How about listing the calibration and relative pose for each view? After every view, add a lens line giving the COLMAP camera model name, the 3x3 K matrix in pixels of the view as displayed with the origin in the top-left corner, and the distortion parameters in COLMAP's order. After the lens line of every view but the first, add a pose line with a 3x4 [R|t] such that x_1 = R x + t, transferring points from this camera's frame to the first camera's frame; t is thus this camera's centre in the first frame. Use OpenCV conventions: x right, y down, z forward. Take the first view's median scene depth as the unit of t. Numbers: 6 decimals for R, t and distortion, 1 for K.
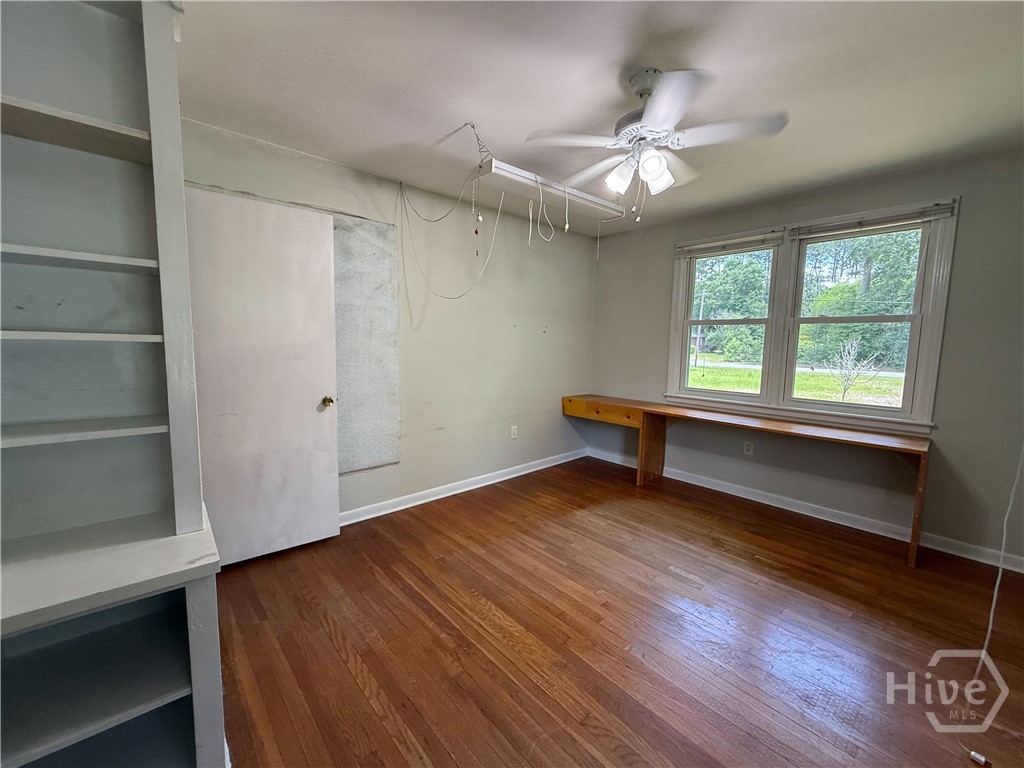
lens RADIAL K [[407.6, 0, 509.8], [0, 407.6, 383.5], [0, 0, 1]] dist [-0.000069, 0.000285]
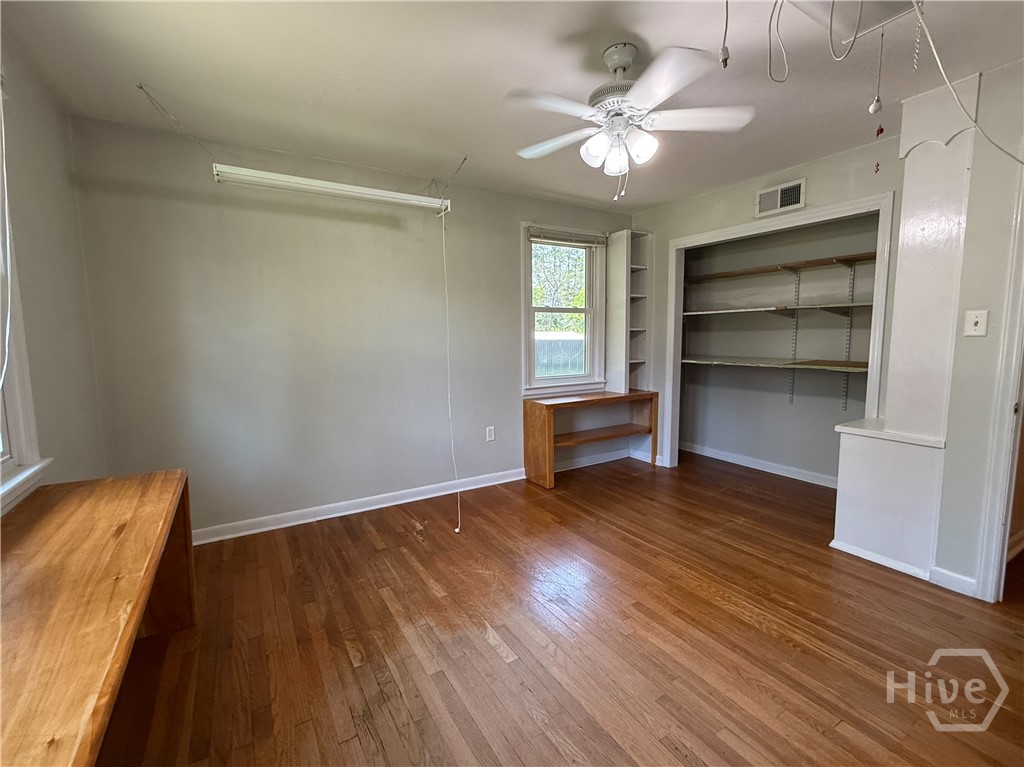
lens RADIAL K [[445.4, 0, 512.0], [0, 445.4, 383.5], [0, 0, 1]] dist [-0.000001, 0.000001]
pose [[-0.983659, -0.026332, 0.178106, 0.299082], [0.012677, 0.976662, 0.214408, -0.168635], [-0.179595, 0.213162, -0.960368, 1.756346]]
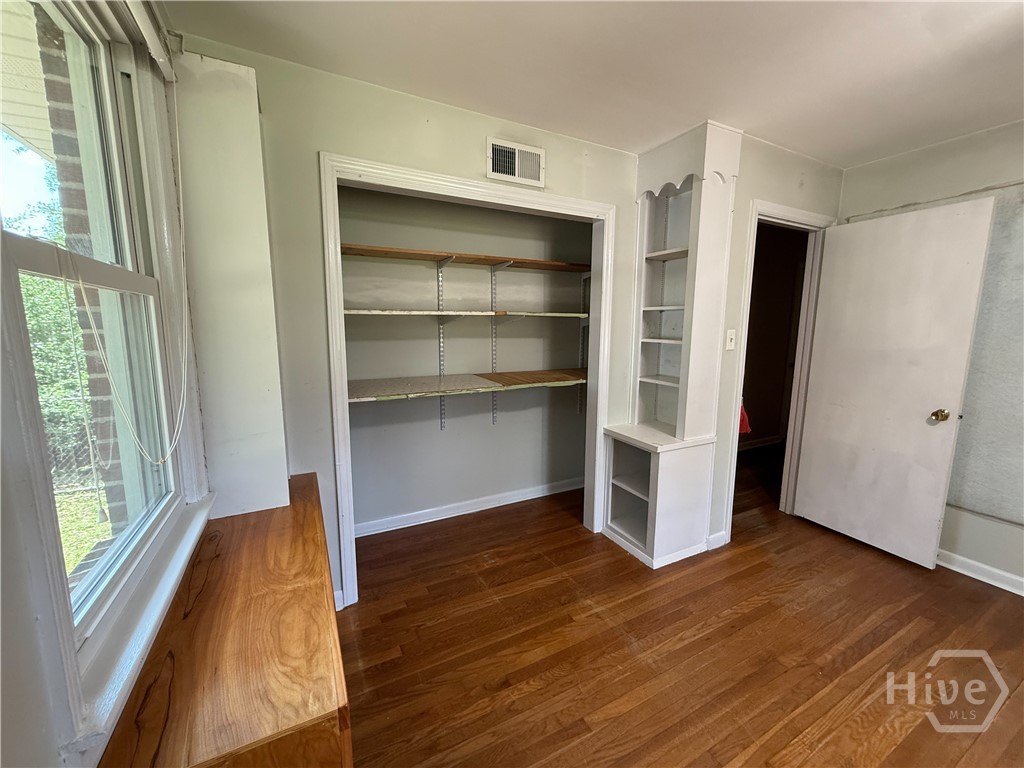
lens RADIAL K [[407.6, 0, 509.8], [0, 407.6, 383.5], [0, 0, 1]] dist [-0.000069, 0.000285]
pose [[-0.249948, 0.116423, -0.961235, 0.718896], [-0.109862, 0.982924, 0.147617, -0.059336], [0.962006, 0.142500, -0.232889, 0.338227]]
